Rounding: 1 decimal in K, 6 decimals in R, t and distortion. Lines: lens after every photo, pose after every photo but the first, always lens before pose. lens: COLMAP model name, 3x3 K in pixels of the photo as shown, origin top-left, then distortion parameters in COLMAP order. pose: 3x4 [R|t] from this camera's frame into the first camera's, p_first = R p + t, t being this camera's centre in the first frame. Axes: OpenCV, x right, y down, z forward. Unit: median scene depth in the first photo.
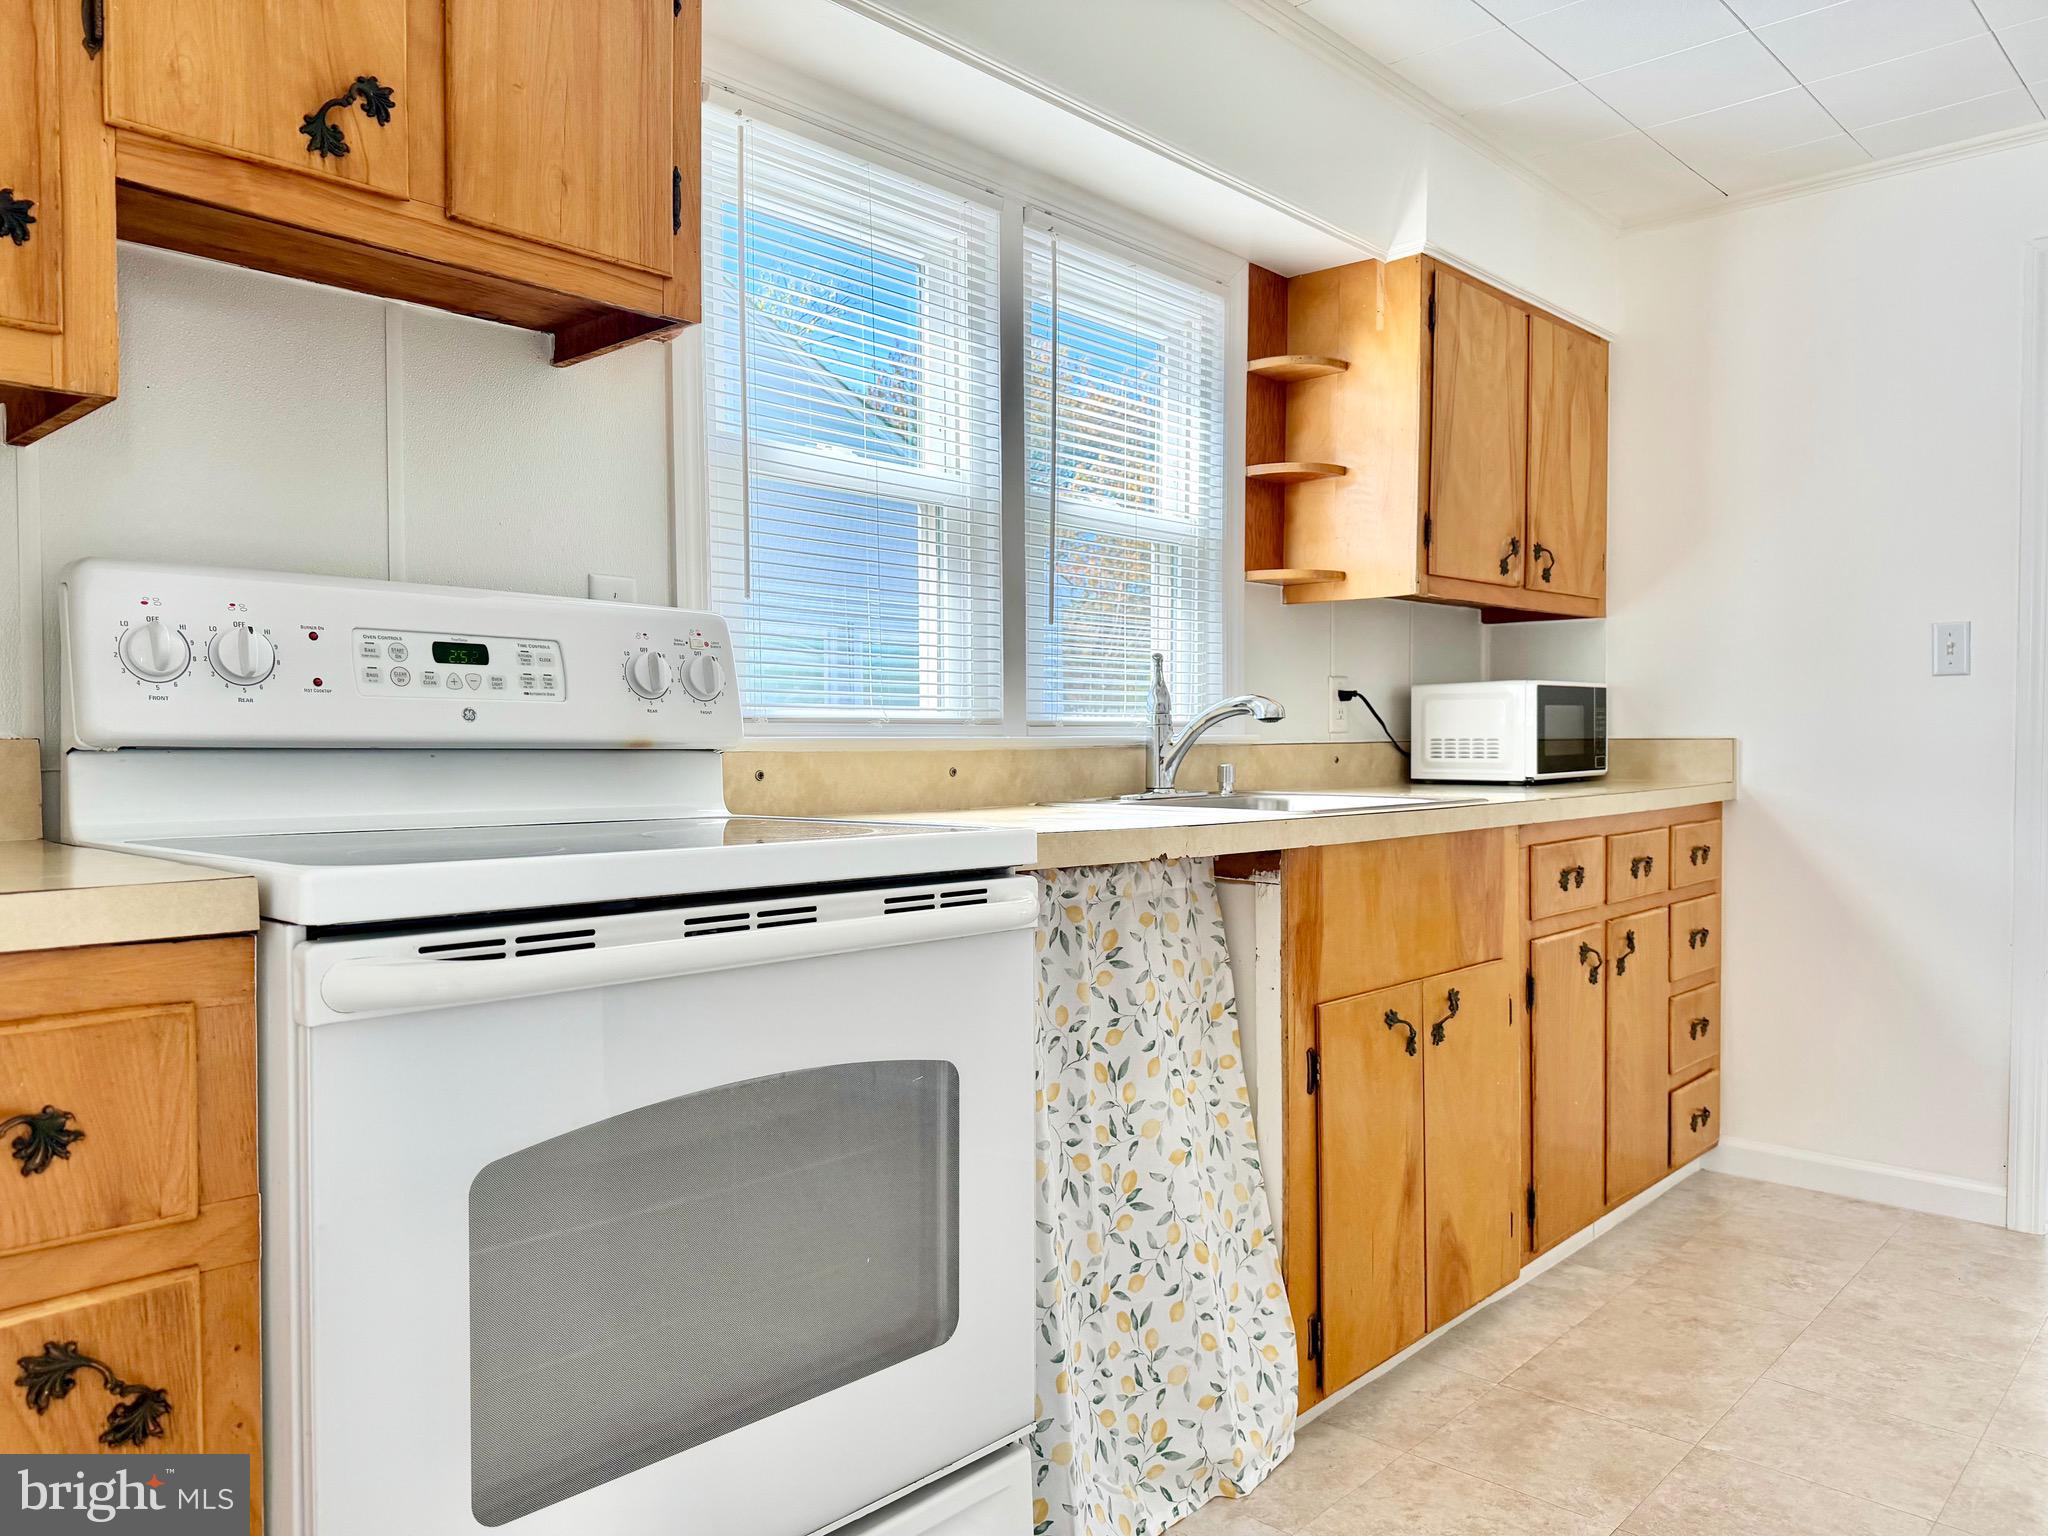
lens RADIAL K [[1452.0, 0, 1024.2], [0, 1452.0, 777.1], [0, 0, 1]] dist [0.005926, -0.001711]
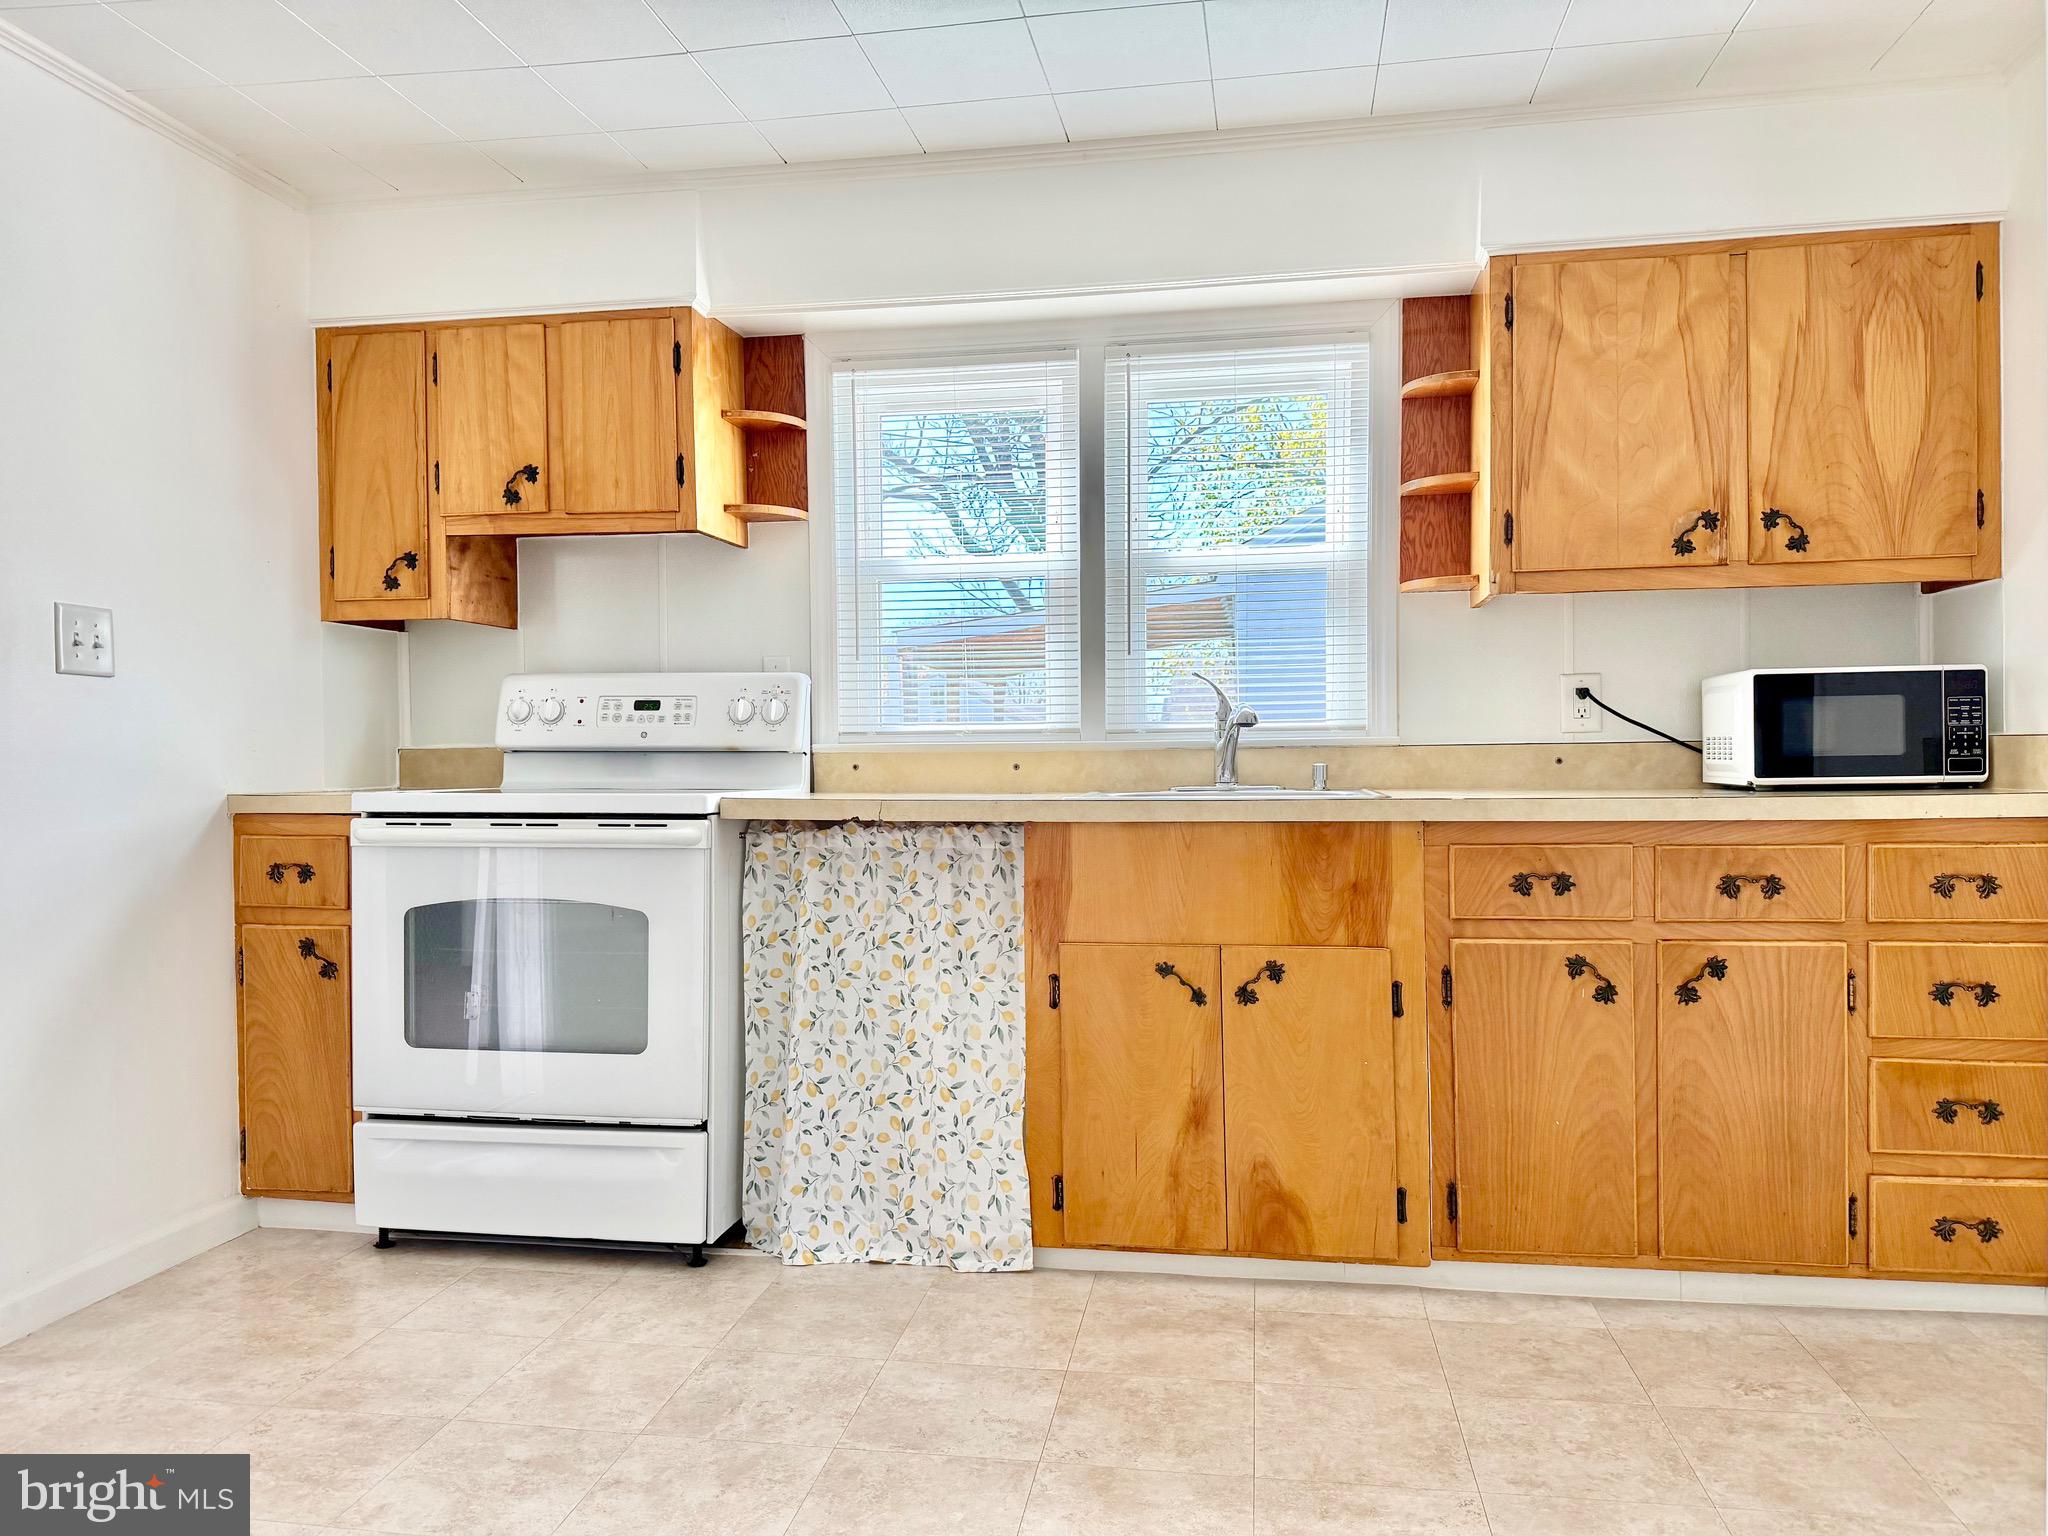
lens RADIAL K [[1429.0, 0, 1018.3], [0, 1429.0, 775.3], [0, 0, 1]] dist [0.133726, -0.176480]
pose [[0.557753, 0.014615, -0.829878, 1.281919], [-0.013301, 0.999874, 0.008669, -0.008107], [0.829900, 0.006203, 0.557877, 0.233407]]
